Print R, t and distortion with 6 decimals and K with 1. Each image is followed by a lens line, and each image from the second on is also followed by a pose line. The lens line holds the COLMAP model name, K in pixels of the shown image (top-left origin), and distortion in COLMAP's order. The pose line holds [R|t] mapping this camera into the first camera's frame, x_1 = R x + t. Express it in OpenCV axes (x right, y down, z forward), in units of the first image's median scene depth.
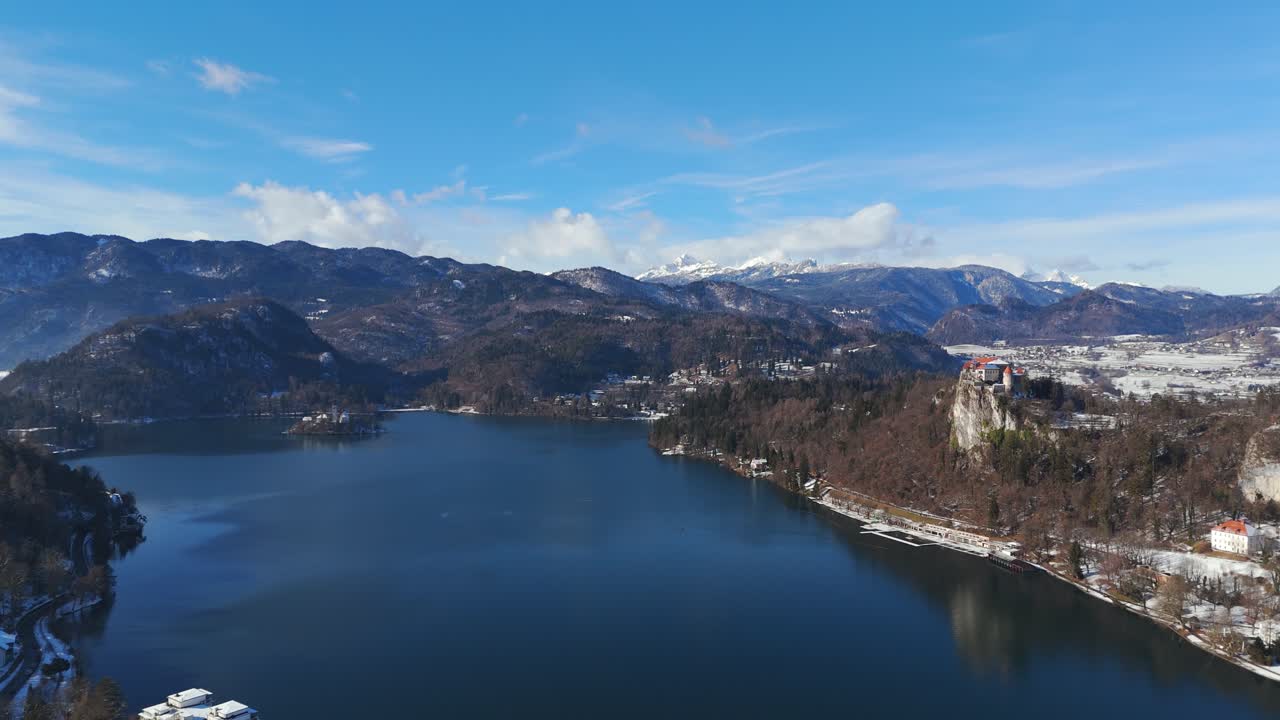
lens RADIAL K [[1008.5, 0, 640.0], [0, 1008.5, 360.0], [0, 0, 1]] dist [0.278078, -0.000210]
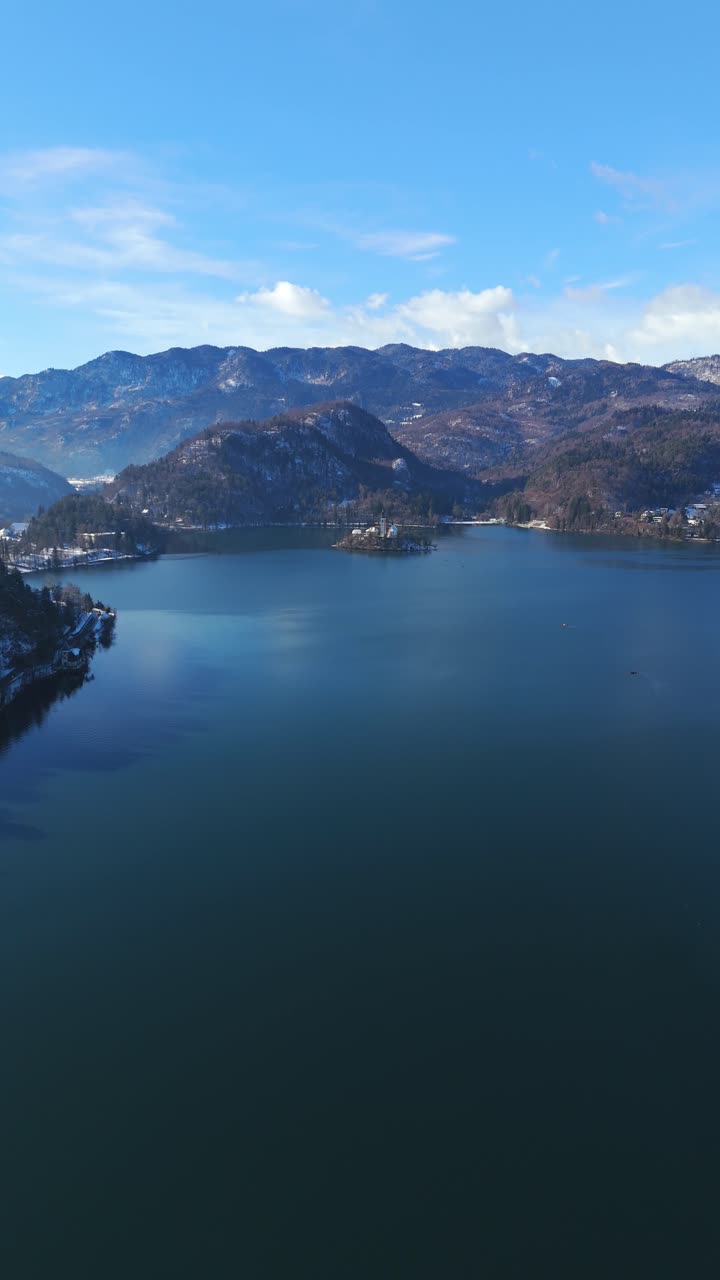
lens RADIAL K [[1012.6, 0, 360.0], [0, 1012.6, 640.0], [0, 0, 1]] dist [0.094762, -0.005479]
pose [[0.930746, 0.065524, -0.359749, 0.007229], [-0.004278, 0.985698, 0.168465, 0.000003], [0.365642, -0.155259, 0.917715, 0.103078]]
